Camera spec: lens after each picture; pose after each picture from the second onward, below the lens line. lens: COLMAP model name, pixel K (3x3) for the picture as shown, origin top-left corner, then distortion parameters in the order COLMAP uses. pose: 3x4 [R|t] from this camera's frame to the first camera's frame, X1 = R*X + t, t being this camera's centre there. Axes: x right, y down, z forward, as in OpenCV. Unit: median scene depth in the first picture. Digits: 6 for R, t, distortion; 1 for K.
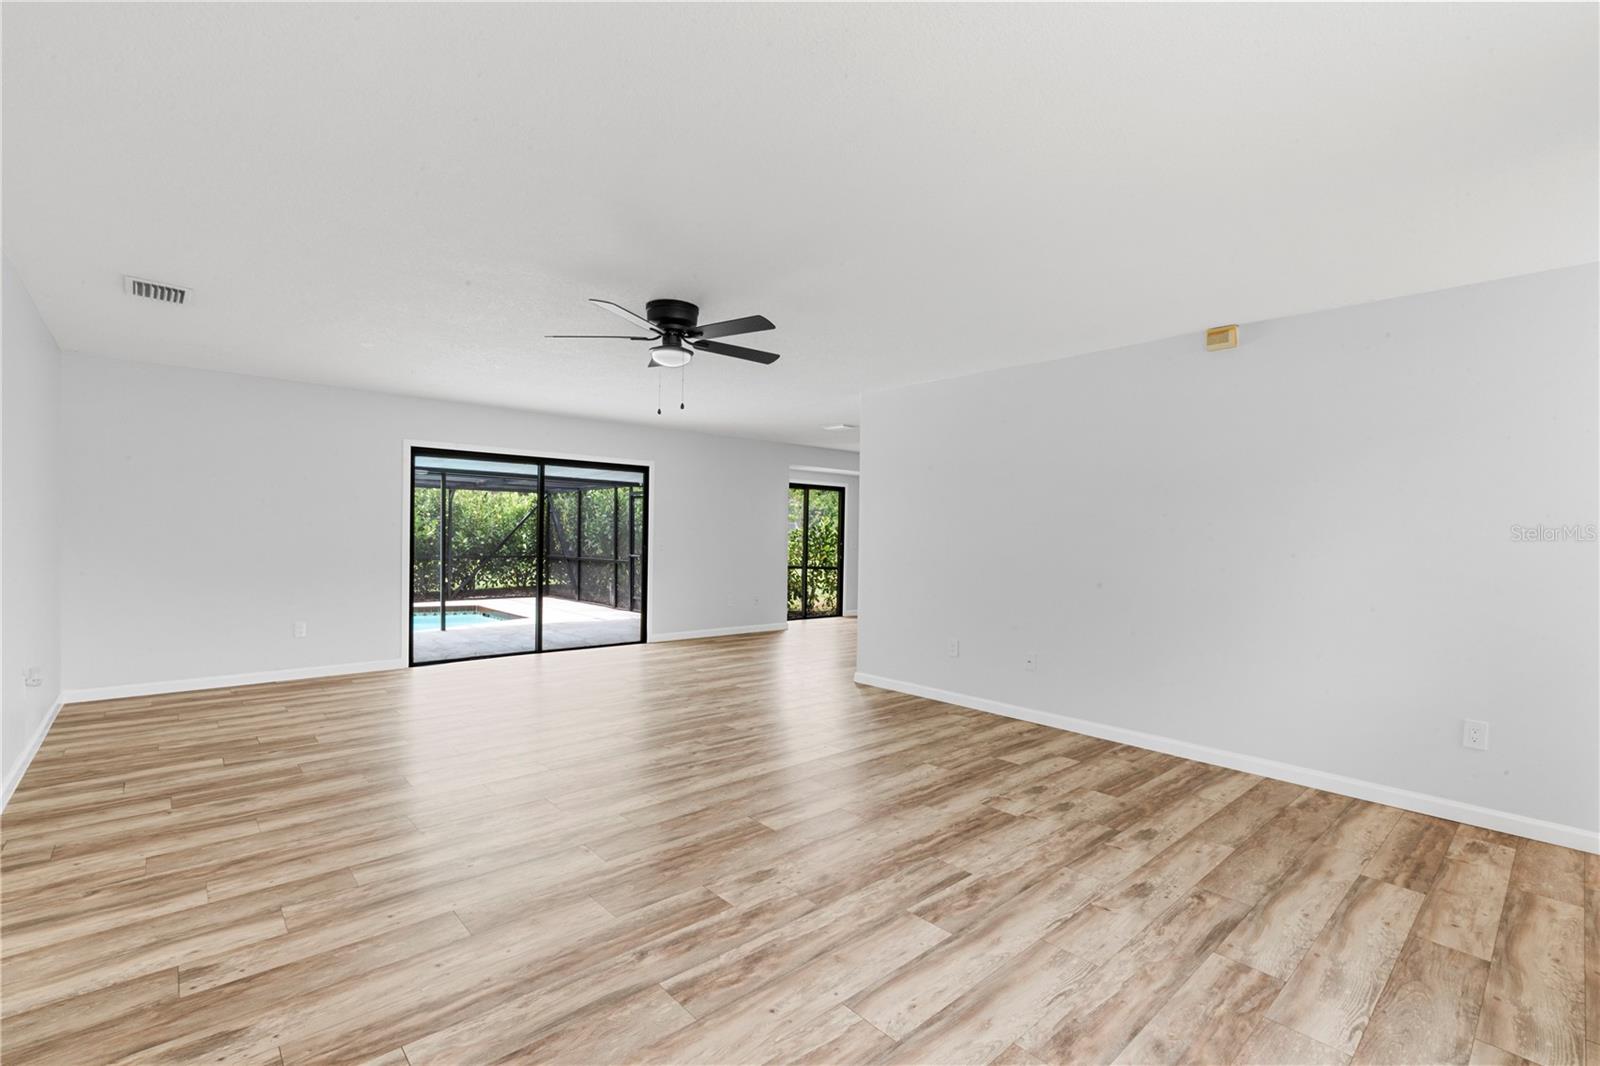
lens RADIAL K [[716.8, 0, 805.8], [0, 716.8, 535.8], [0, 0, 1]] dist [-0.001361, 0.000592]
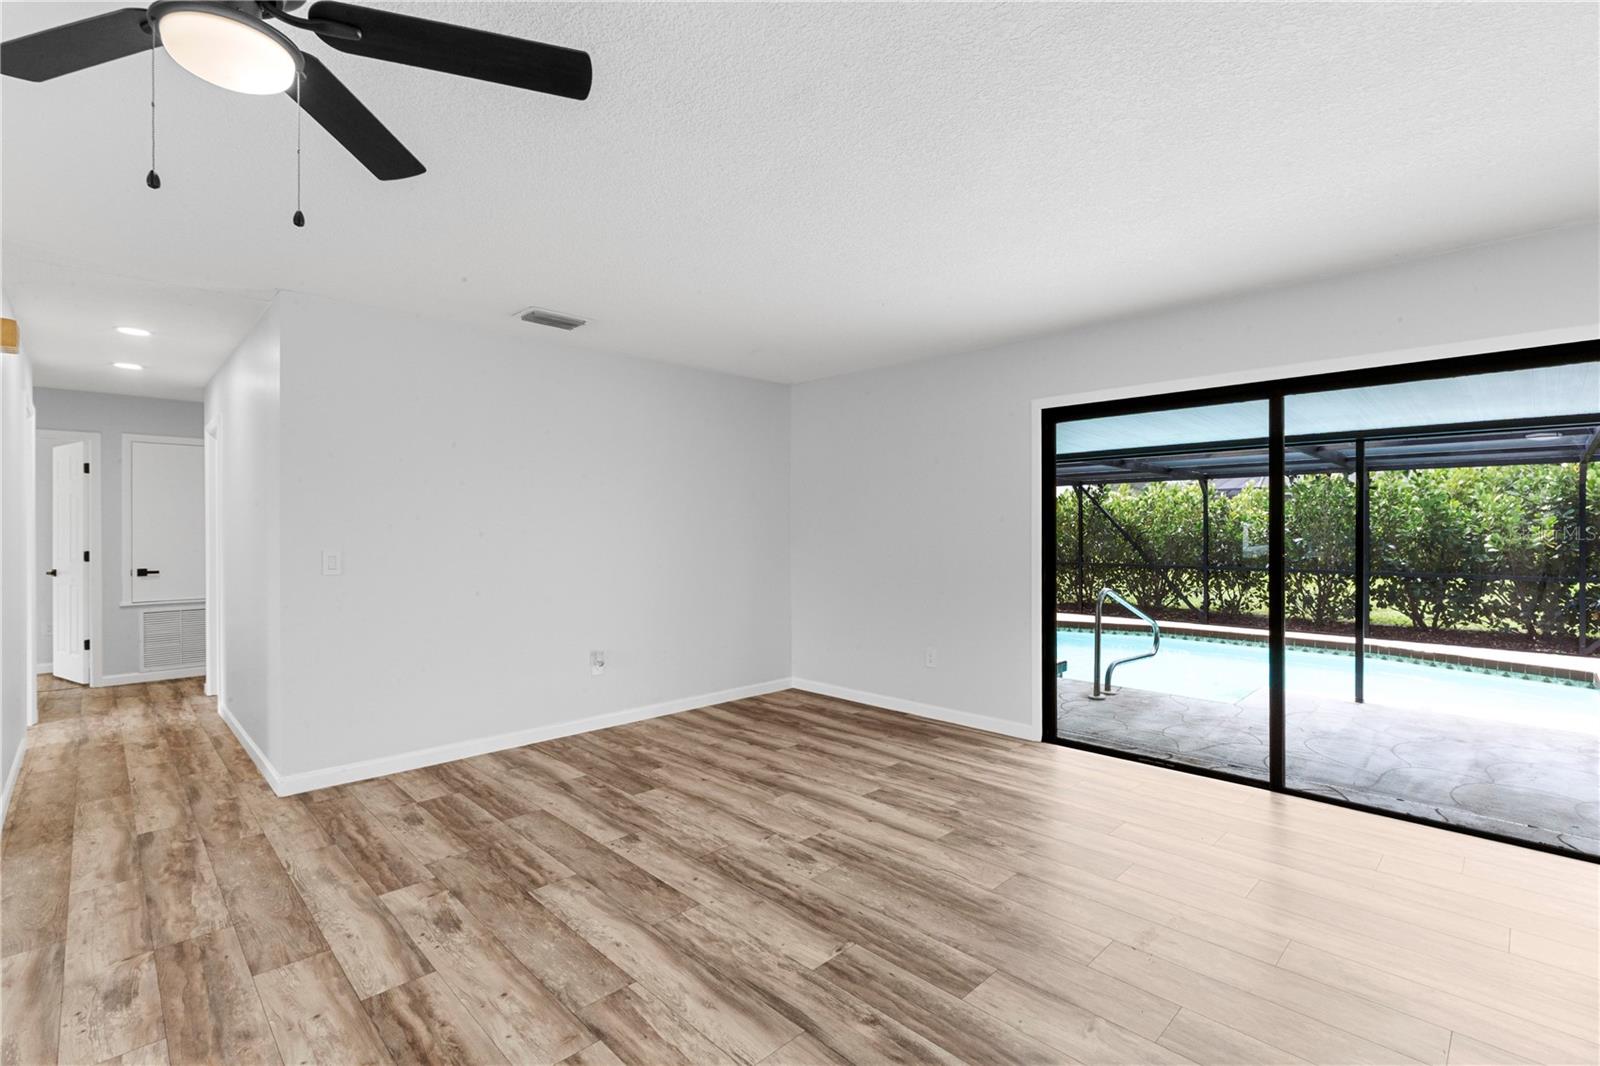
lens RADIAL K [[716.8, 0, 805.8], [0, 716.8, 535.8], [0, 0, 1]] dist [-0.001361, 0.000592]
pose [[0.054360, 0.004036, -0.998513, 0.213970], [-0.000720, 0.999992, 0.004003, -0.028748], [0.998521, 0.000501, 0.054363, 1.369304]]
